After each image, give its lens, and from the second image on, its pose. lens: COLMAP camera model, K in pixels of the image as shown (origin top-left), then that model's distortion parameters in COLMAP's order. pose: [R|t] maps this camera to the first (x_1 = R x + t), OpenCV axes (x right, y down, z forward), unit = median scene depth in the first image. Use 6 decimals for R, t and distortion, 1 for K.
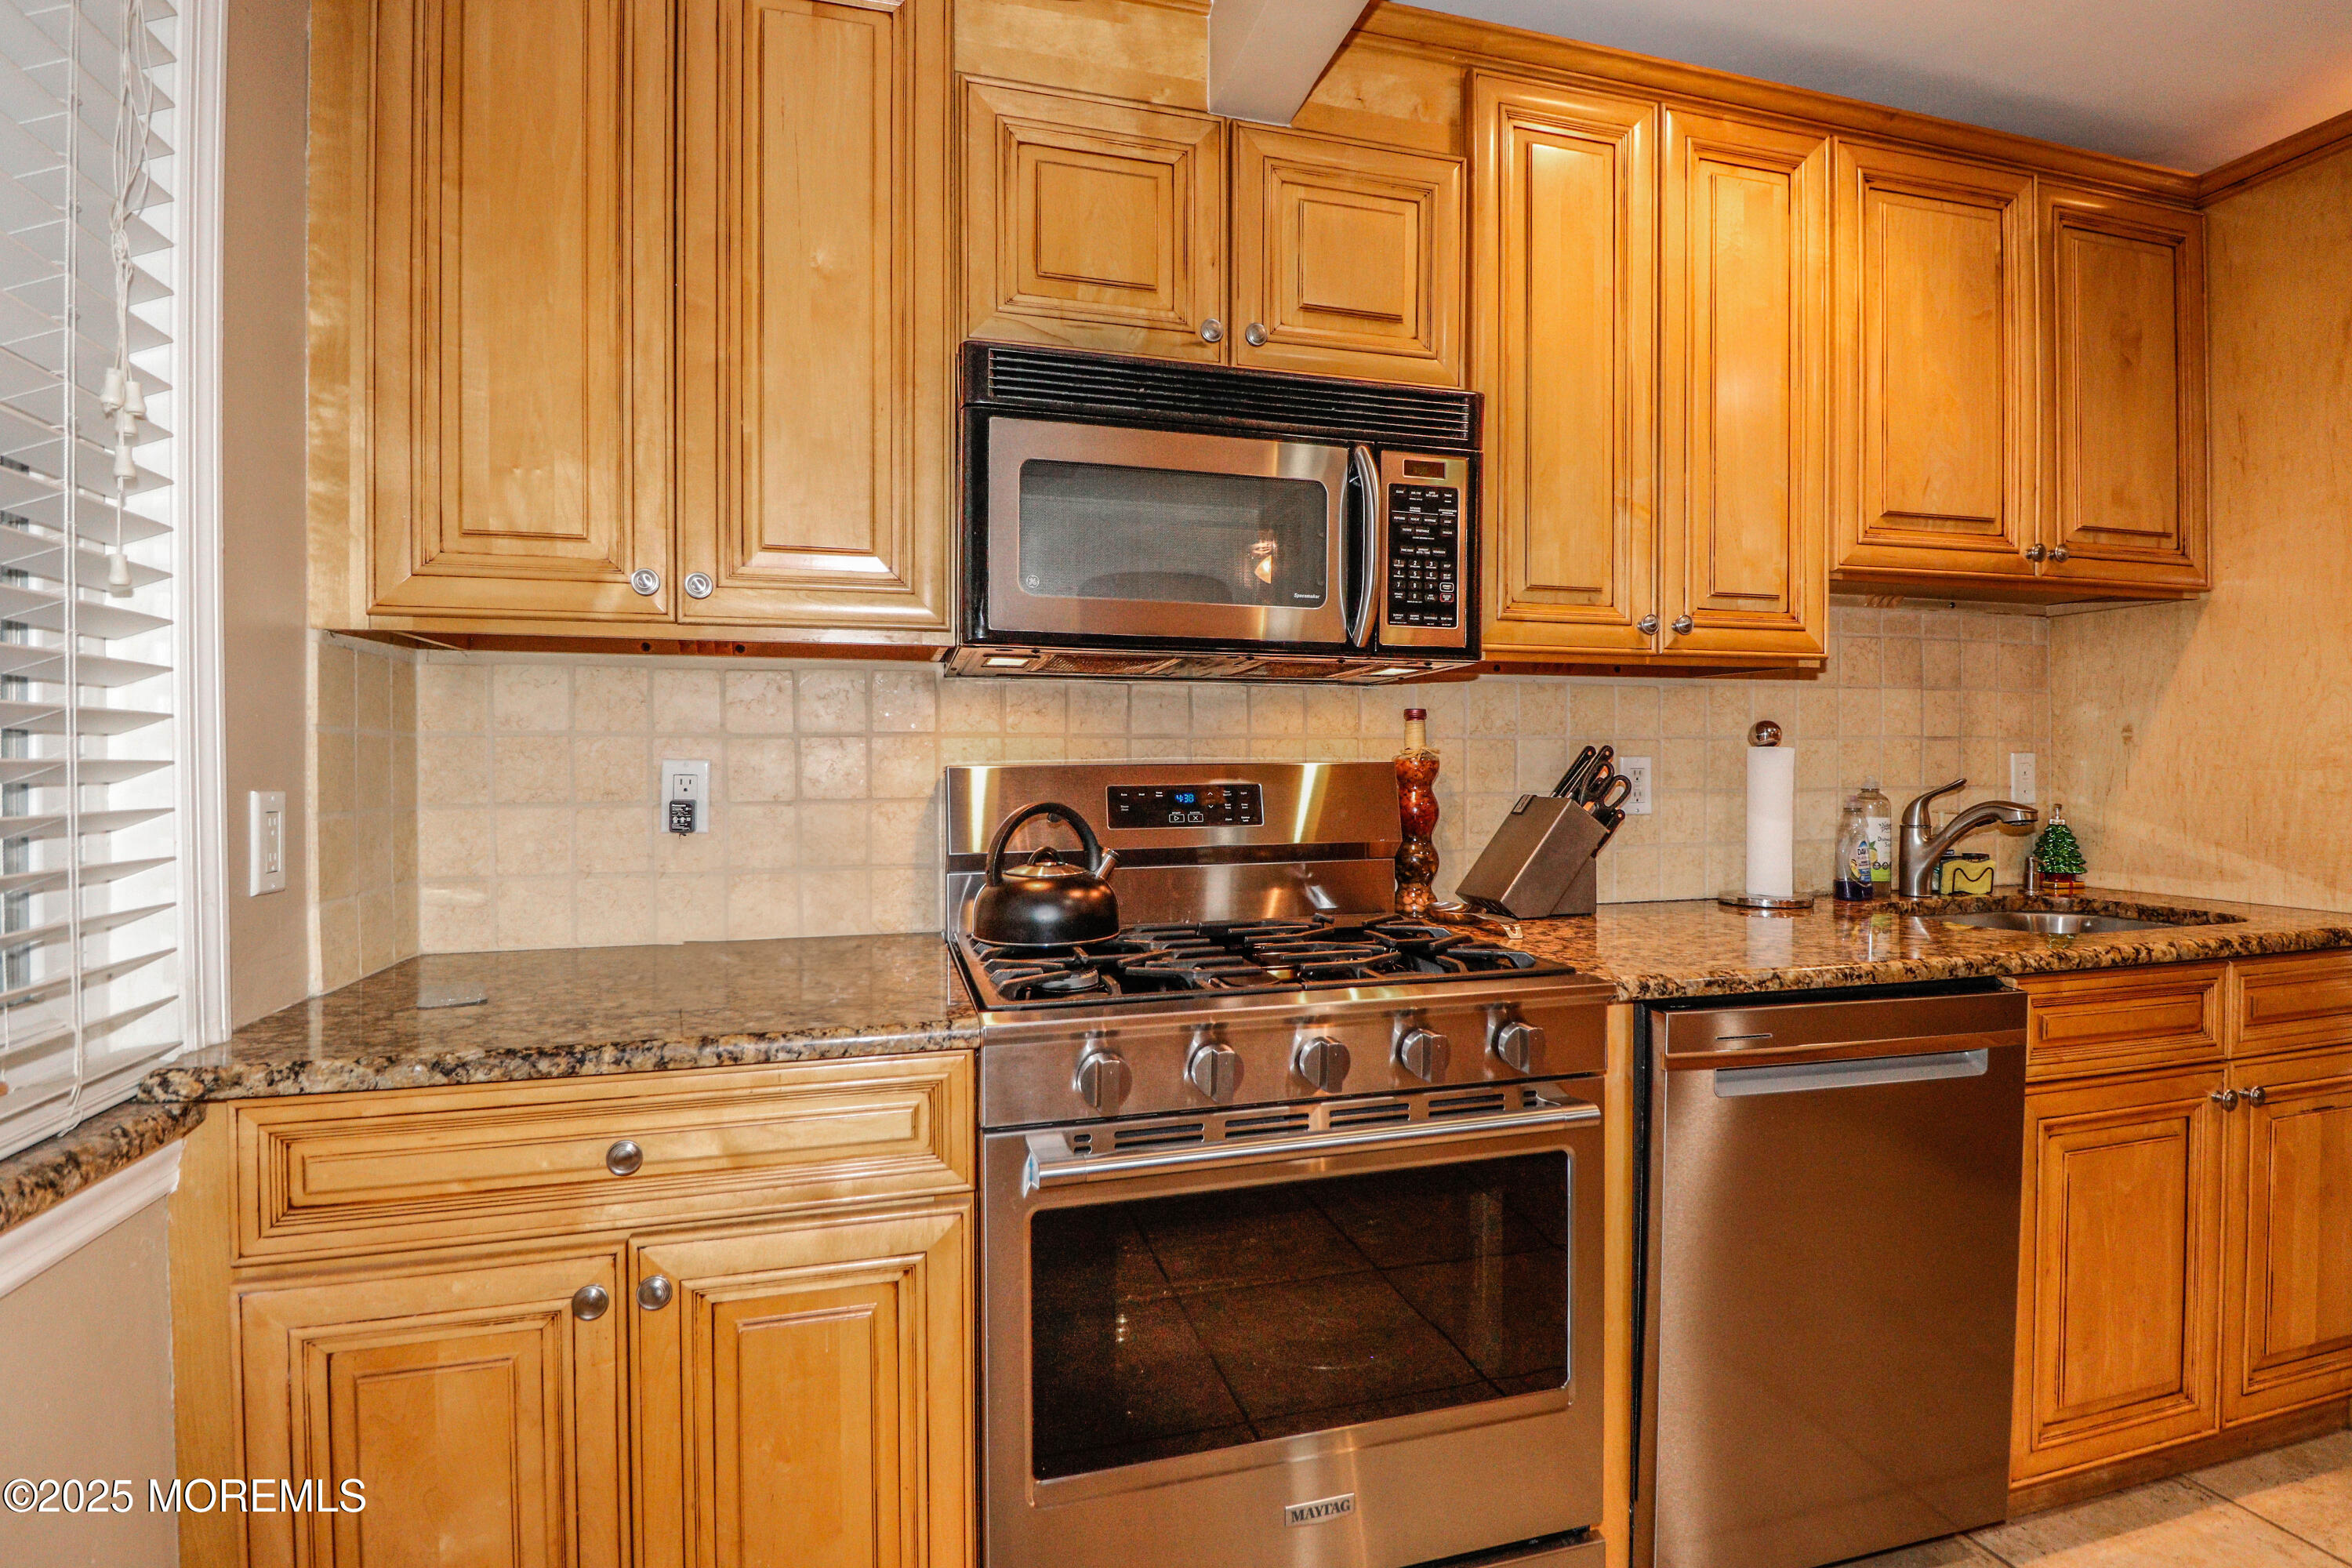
lens RADIAL K [[1120.2, 0, 1179.3], [0, 1120.2, 763.8], [0, 0, 1]] dist [-0.002916, -0.001147]
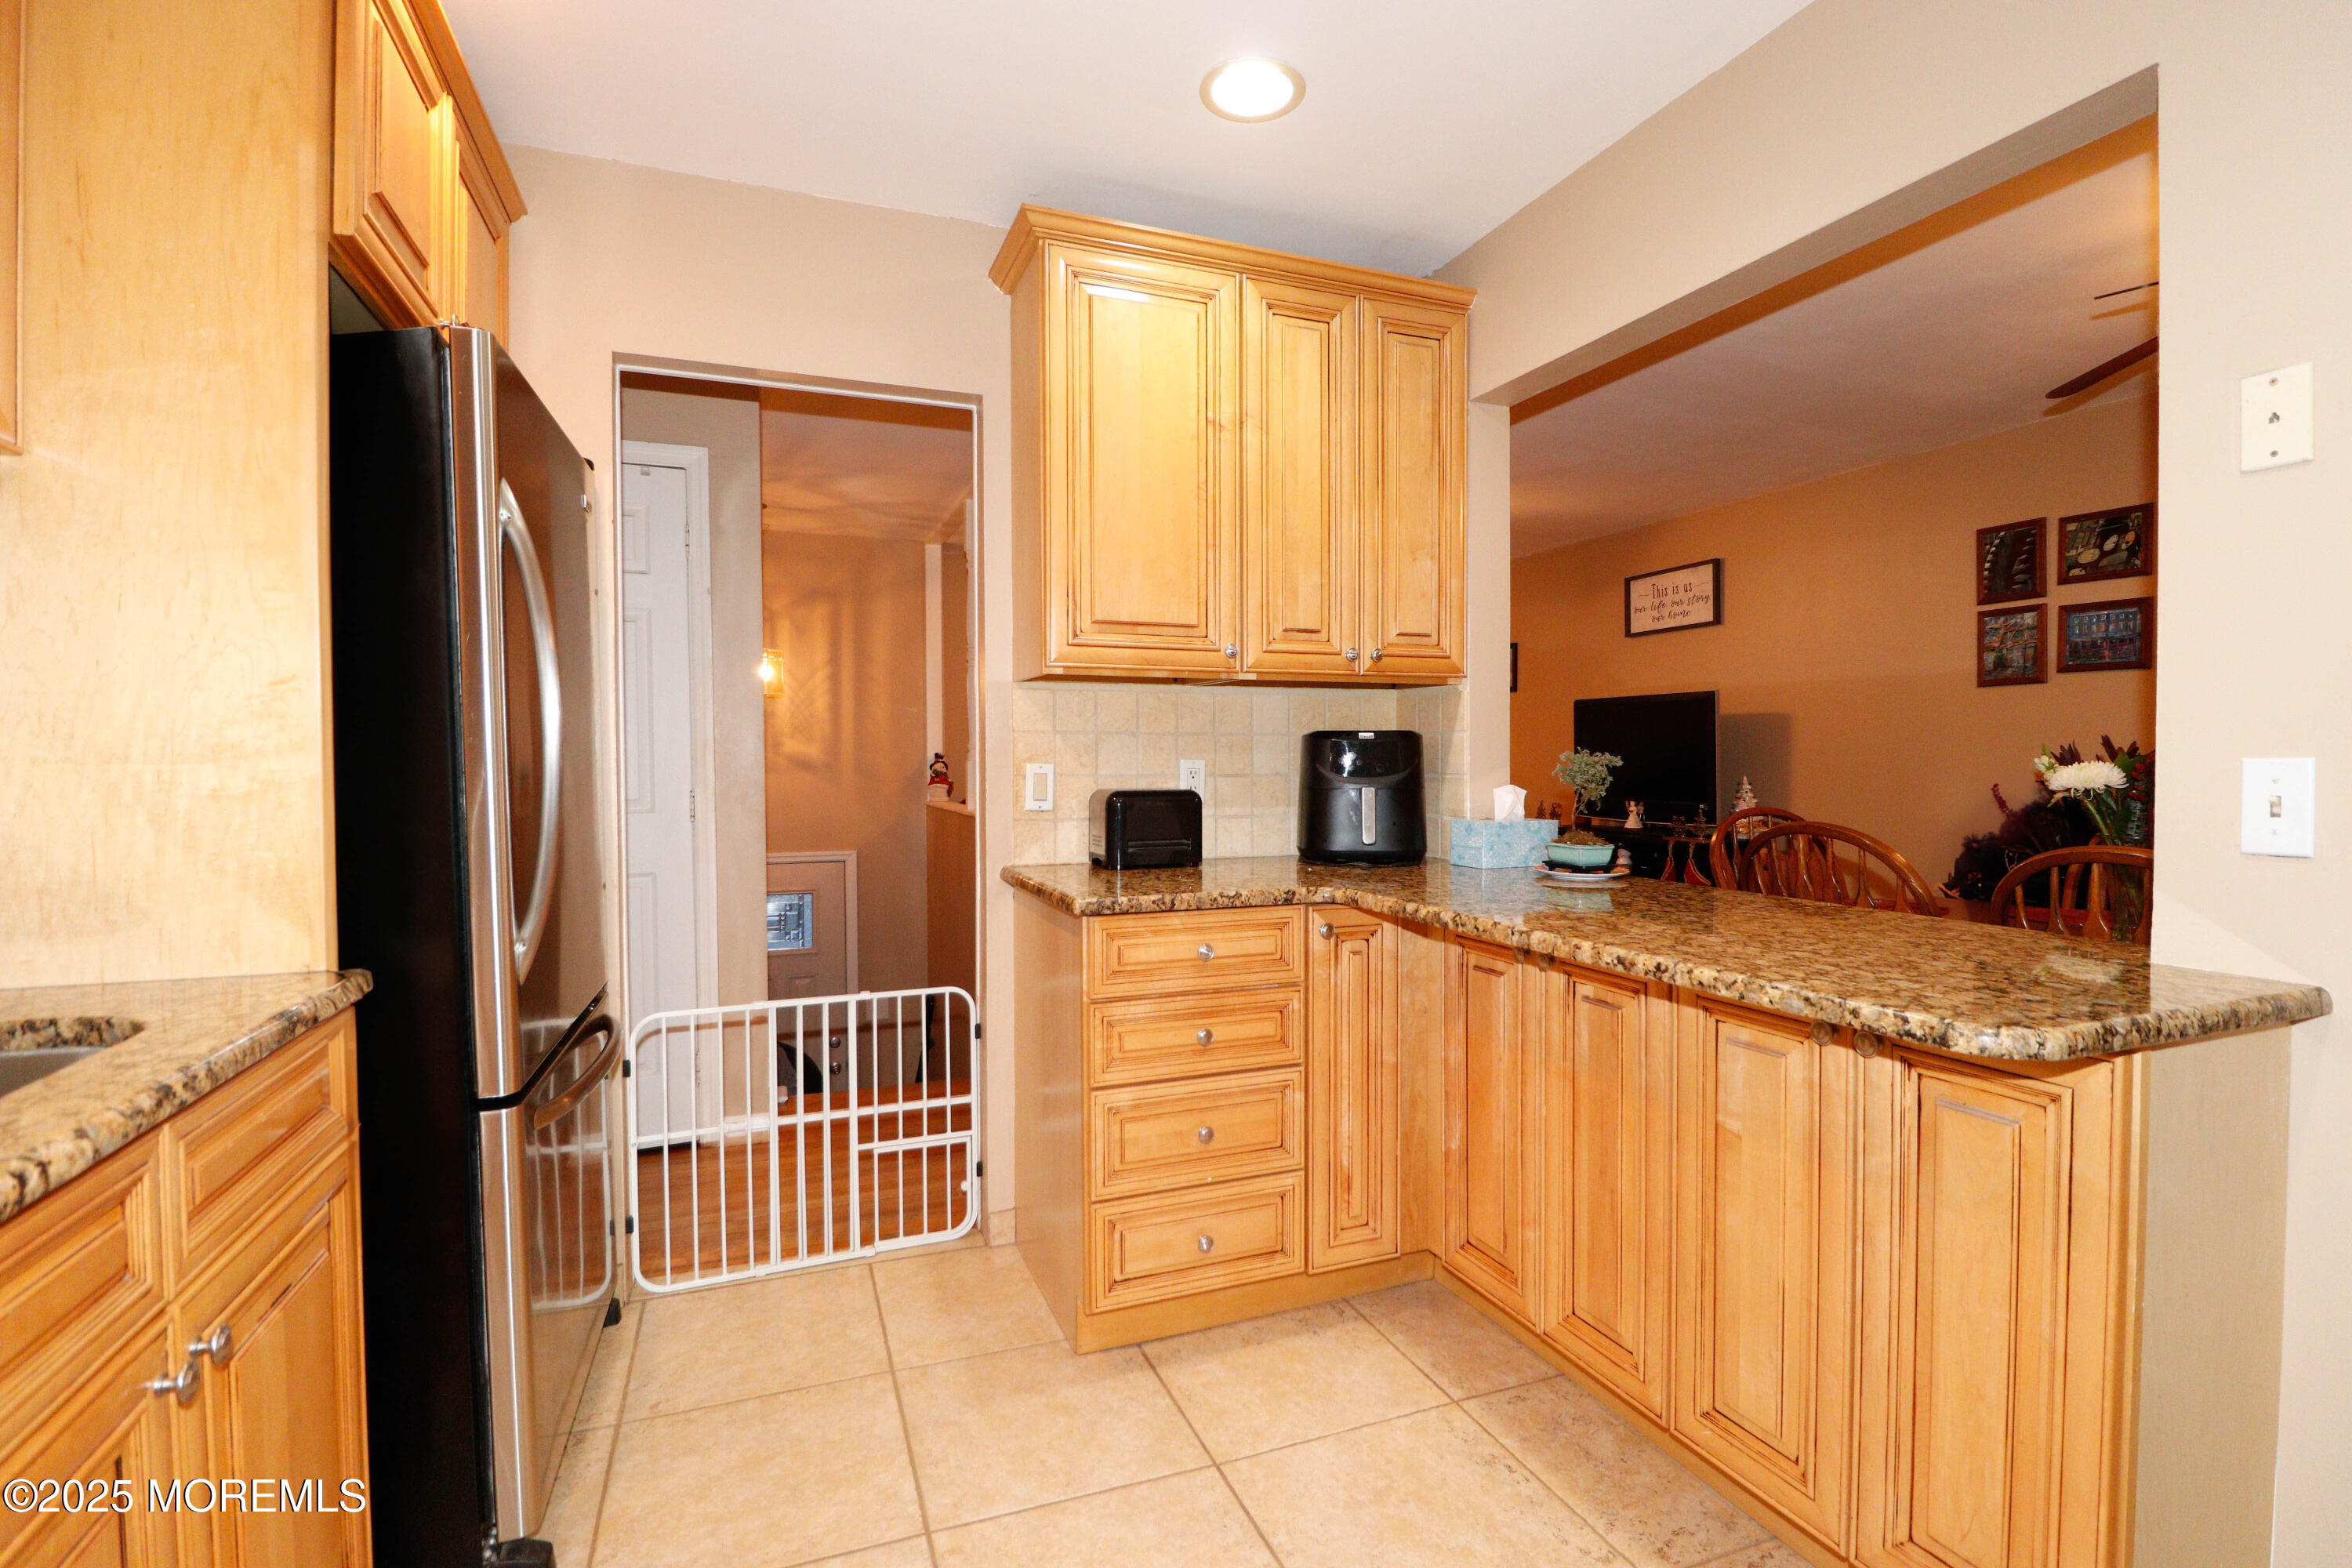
lens RADIAL K [[1120.2, 0, 1179.3], [0, 1120.2, 763.8], [0, 0, 1]] dist [-0.002916, -0.001147]
pose [[-0.074954, -0.003977, 0.997179, 0.329262], [0.006833, 0.999967, 0.004502, 0.006809], [-0.997164, 0.007151, -0.074924, 0.487181]]
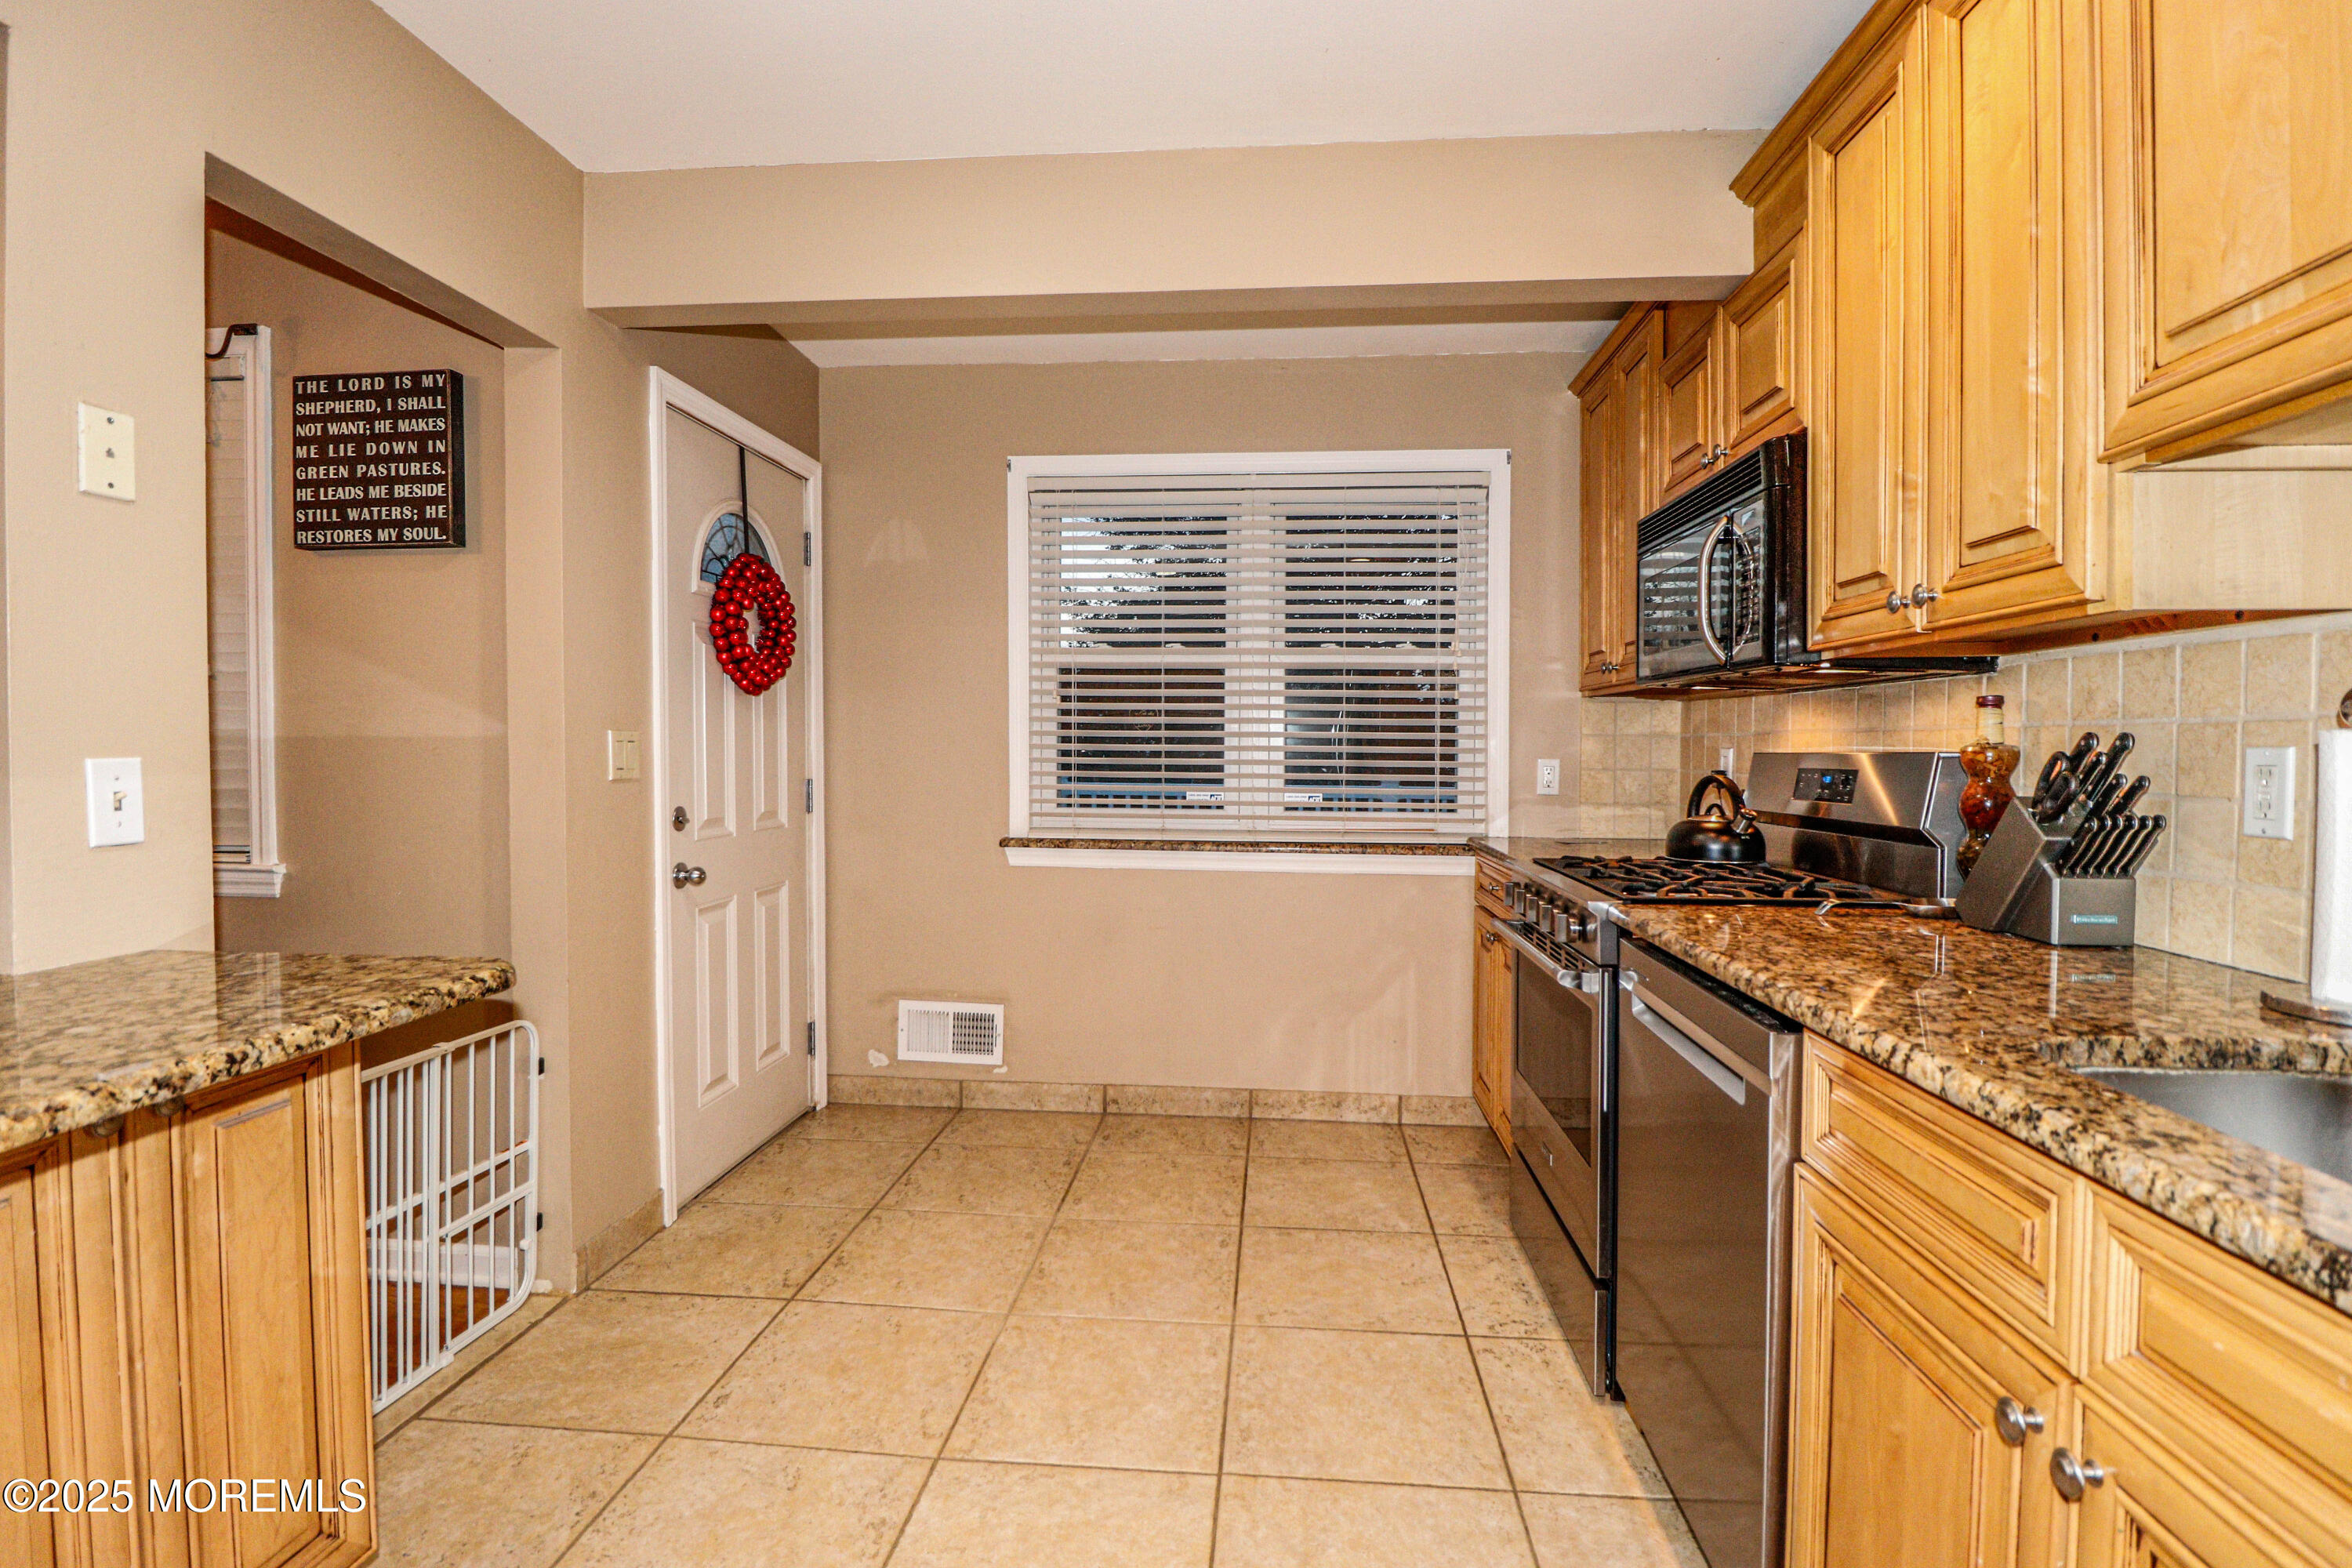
lens RADIAL K [[1109.0, 0, 1175.9], [0, 1109.0, 771.9], [0, 0, 1]] dist [-0.000127, -0.014573]
pose [[-0.371896, 0.021399, -0.928028, 1.327882], [-0.007895, 0.999625, 0.026214, -0.004276], [0.928241, 0.017075, -0.371588, 0.710433]]
